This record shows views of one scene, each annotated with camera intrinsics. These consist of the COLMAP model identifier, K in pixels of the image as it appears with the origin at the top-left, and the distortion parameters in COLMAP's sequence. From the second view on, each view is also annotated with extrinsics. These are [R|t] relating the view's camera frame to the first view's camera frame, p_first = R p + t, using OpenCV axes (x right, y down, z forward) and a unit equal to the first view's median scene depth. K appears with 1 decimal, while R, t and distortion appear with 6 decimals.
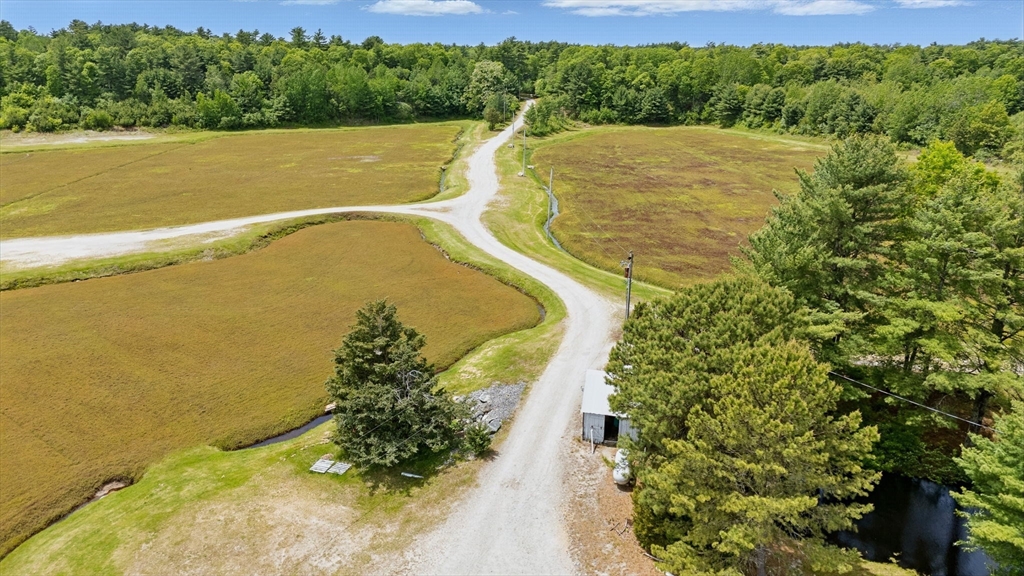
lens RADIAL K [[744.4, 0, 512.0], [0, 744.4, 288.0], [0, 0, 1]] dist [0.098557, -0.116289]
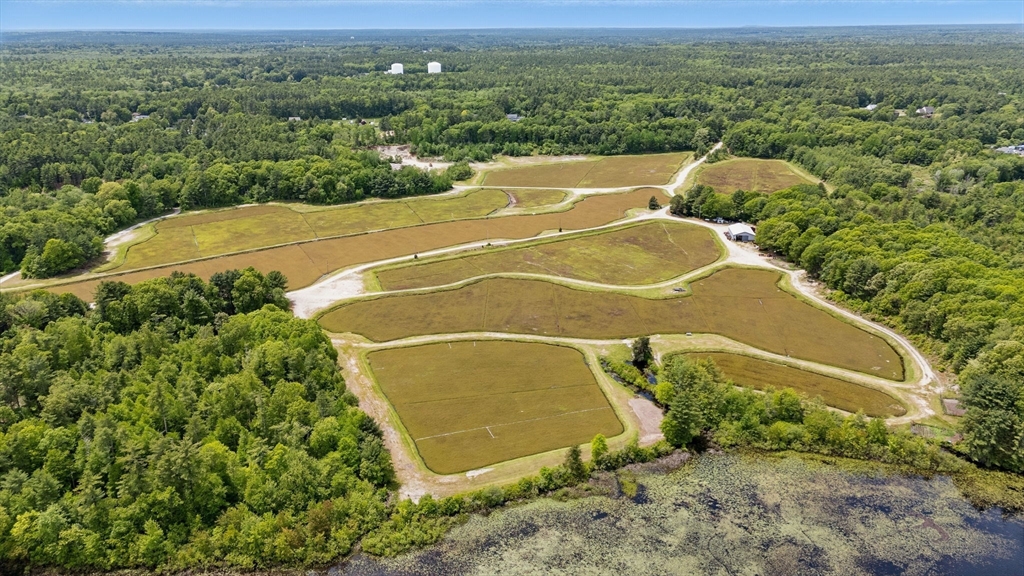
lens RADIAL K [[744.4, 0, 512.0], [0, 744.4, 288.0], [0, 0, 1]] dist [0.098557, -0.116289]
pose [[0.935942, 0.111086, -0.334174, 0.315369], [-0.096368, 0.993514, 0.060359, 0.166540], [0.338711, -0.024288, 0.940577, -1.876647]]
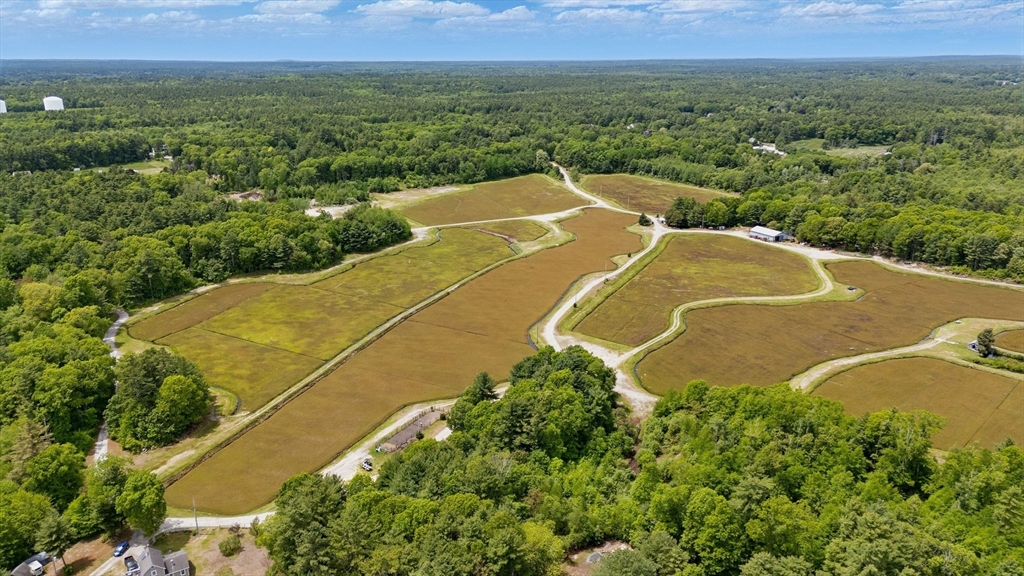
lens RADIAL K [[744.4, 0, 512.0], [0, 744.4, 288.0], [0, 0, 1]] dist [0.098557, -0.116289]
pose [[0.974394, -0.070832, 0.213399, -0.824415], [0.070089, 0.997479, 0.011057, 0.161104], [-0.213644, 0.004183, 0.976903, -1.742439]]
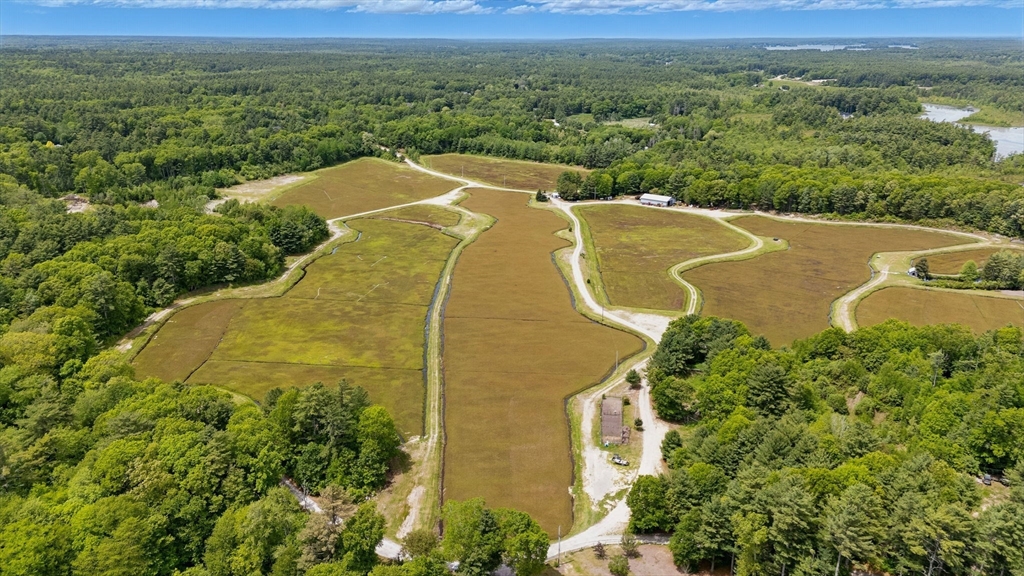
lens RADIAL K [[744.4, 0, 512.0], [0, 744.4, 288.0], [0, 0, 1]] dist [0.098557, -0.116289]
pose [[0.799608, -0.189117, 0.569966, -1.331563], [0.171147, 0.981523, 0.085569, 0.085249], [-0.575617, 0.029127, 0.817200, -1.489811]]
